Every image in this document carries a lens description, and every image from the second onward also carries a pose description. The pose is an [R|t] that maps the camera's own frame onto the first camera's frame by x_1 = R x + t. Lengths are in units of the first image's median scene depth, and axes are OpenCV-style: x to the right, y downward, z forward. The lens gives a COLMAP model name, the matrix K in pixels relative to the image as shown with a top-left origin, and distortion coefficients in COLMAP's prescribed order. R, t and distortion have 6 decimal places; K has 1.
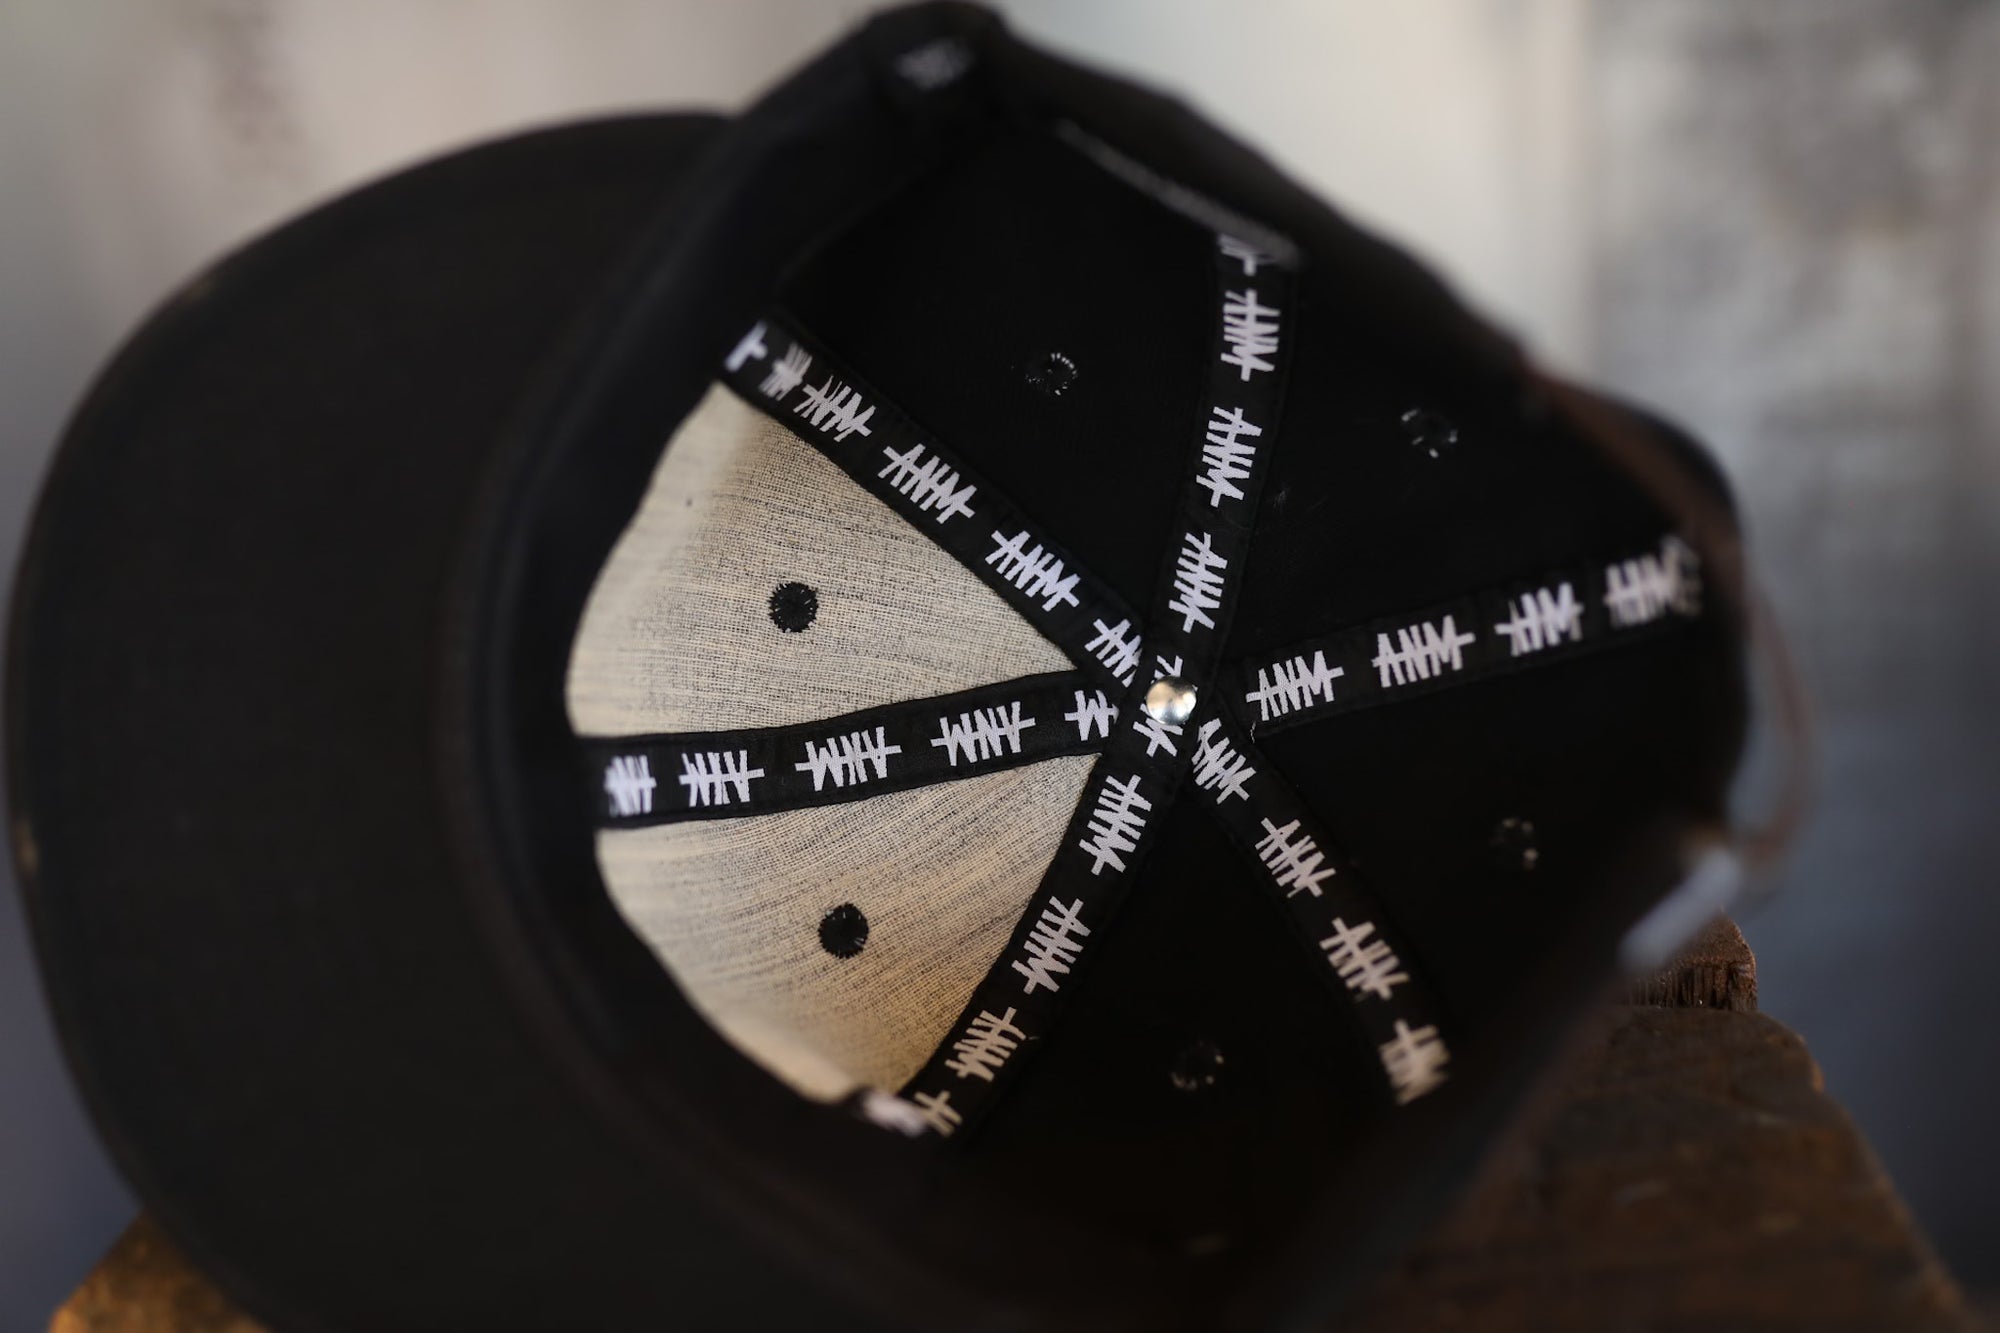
lens RADIAL K [[1968.3, 0, 1000.0], [0, 1968.3, 666.5], [0, 0, 1]] dist [-0.067181, 0.071126]
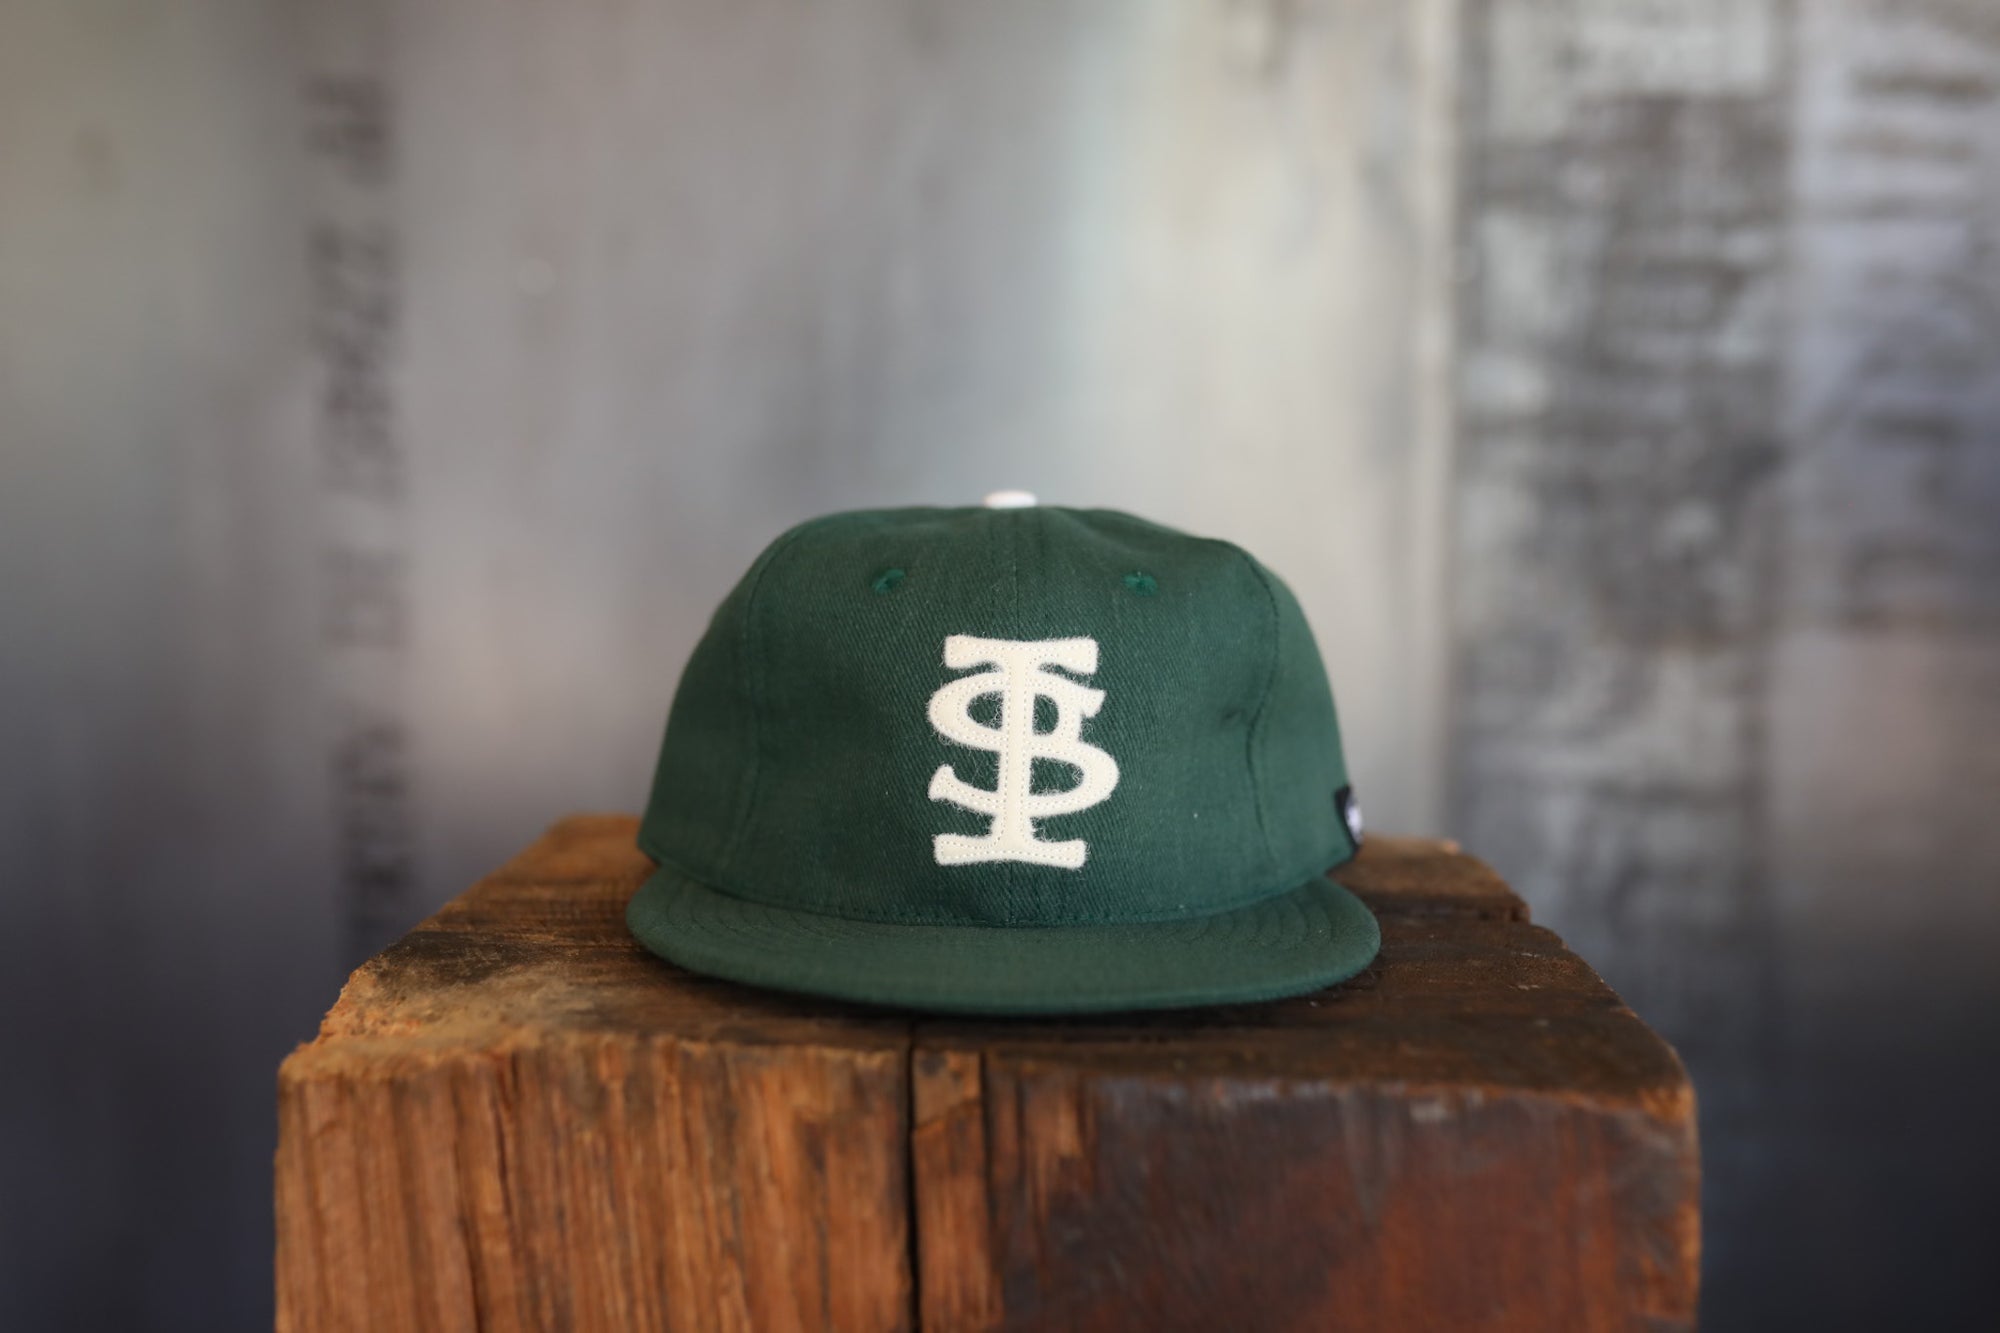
lens RADIAL K [[1961.6, 0, 1000.0], [0, 1961.6, 666.5], [0, 0, 1]] dist [-0.055654, 0.032845]
pose [[0.994078, 0.097396, 0.048200, -0.087407], [-0.082218, 0.964104, -0.252476, 0.355499], [-0.071060, 0.247018, 0.966402, -0.396735]]
